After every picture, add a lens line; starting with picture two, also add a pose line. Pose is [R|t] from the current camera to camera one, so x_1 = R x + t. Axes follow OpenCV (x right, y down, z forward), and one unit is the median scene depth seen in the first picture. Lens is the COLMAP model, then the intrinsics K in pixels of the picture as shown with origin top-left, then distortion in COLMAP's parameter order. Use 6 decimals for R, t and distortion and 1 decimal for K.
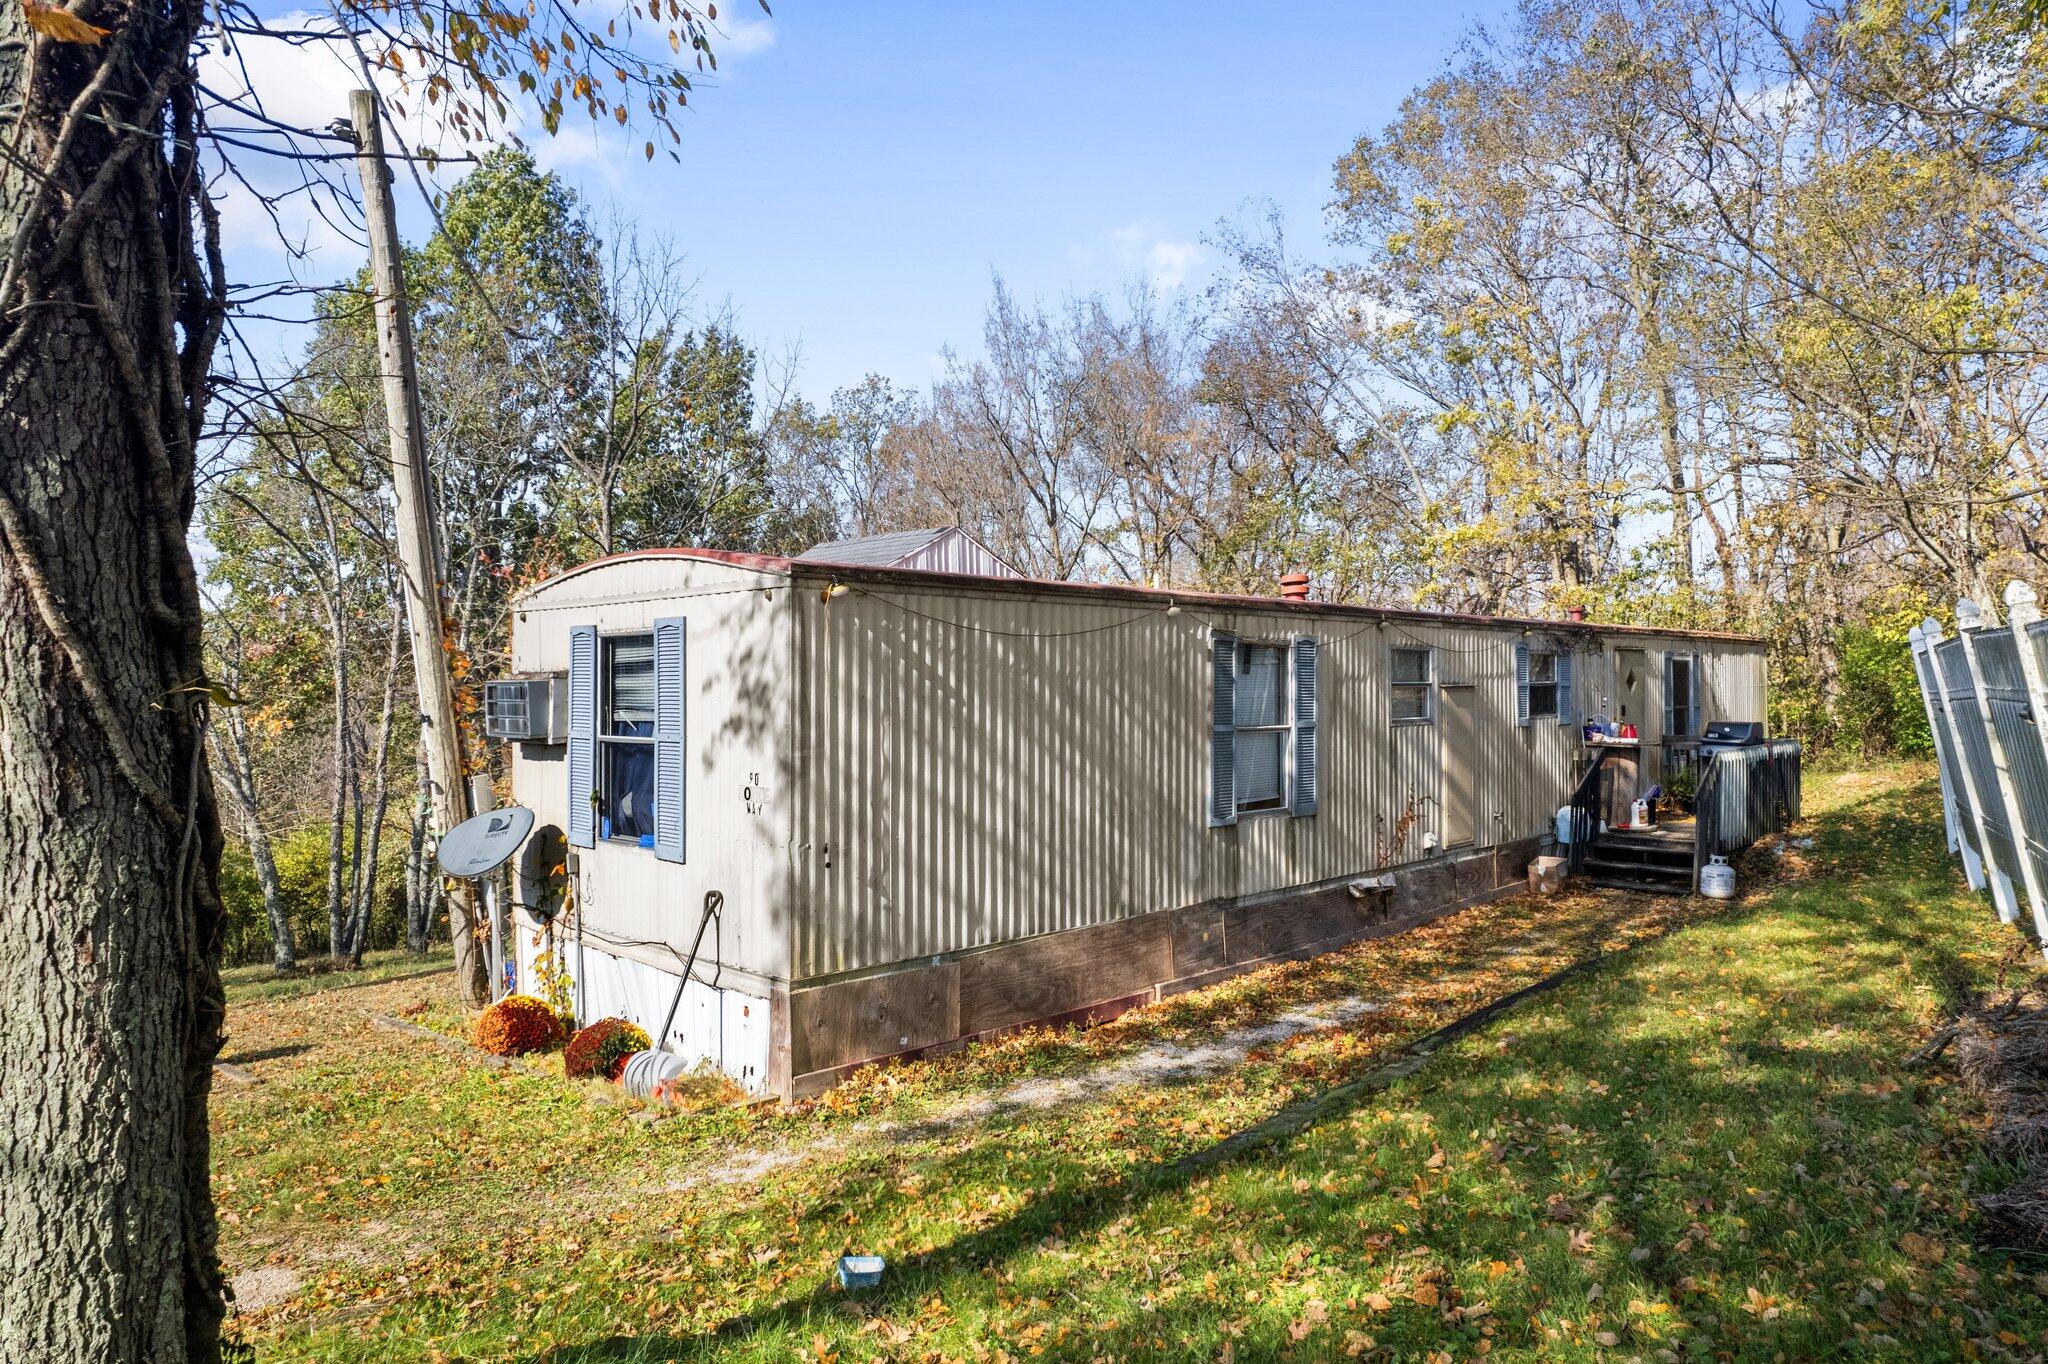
lens RADIAL K [[1319.1, 0, 1021.9], [0, 1319.1, 684.9], [0, 0, 1]] dist [-0.052907, 0.014794]
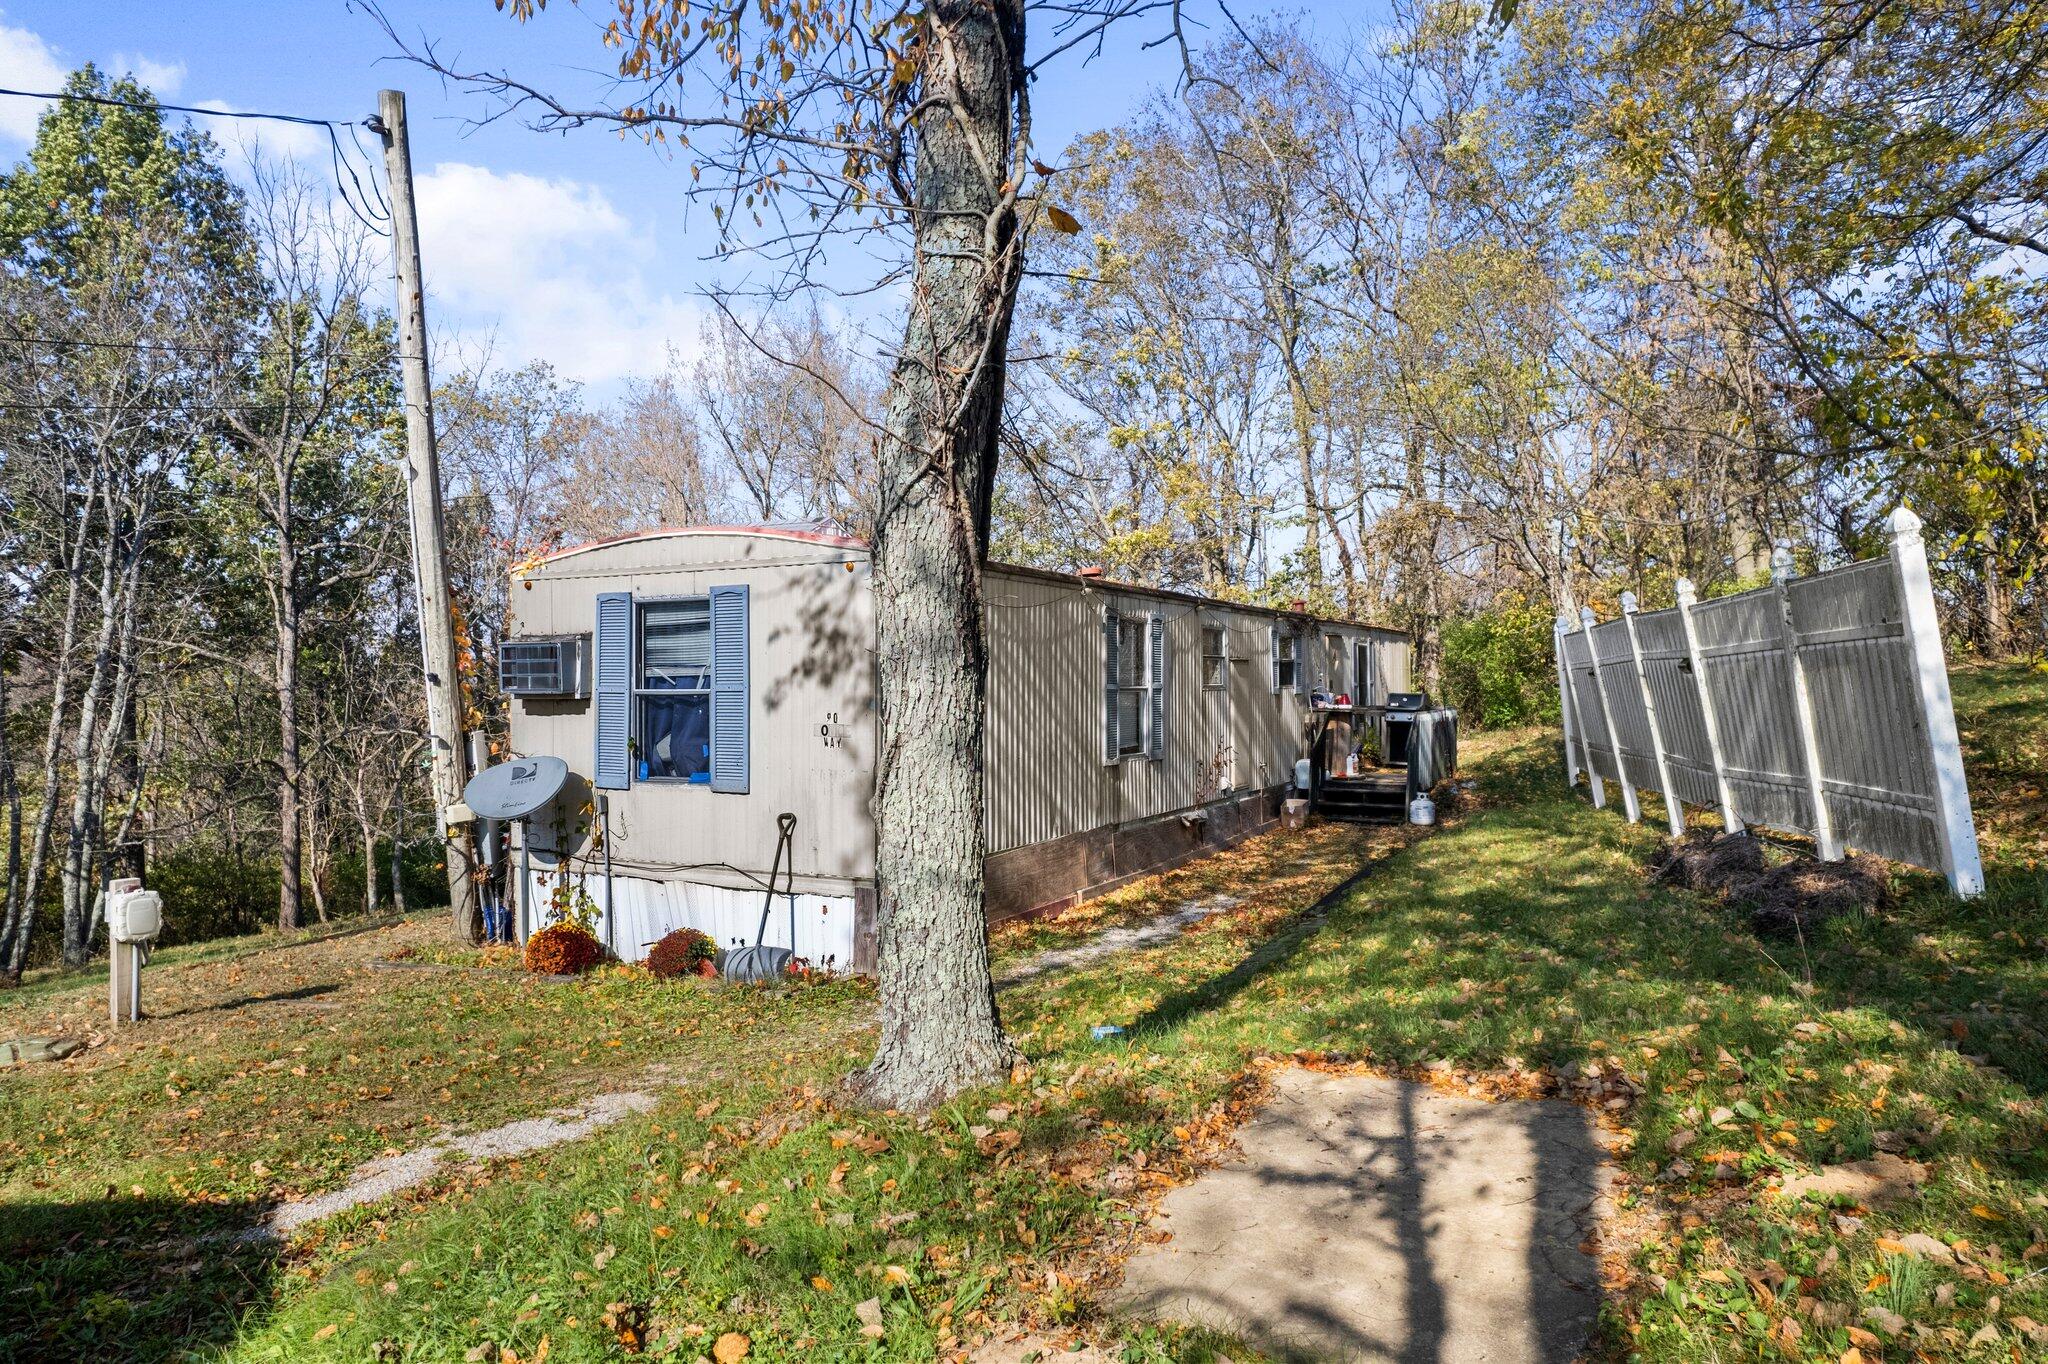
lens RADIAL K [[1319.1, 0, 1027.0], [0, 1319.1, 680.1], [0, 0, 1]] dist [-0.052907, 0.014794]
pose [[0.953701, -0.001046, 0.300753, -0.278666], [0.002325, 0.999990, -0.003894, 0.029286], [-0.300746, 0.004413, 0.953694, -0.151995]]
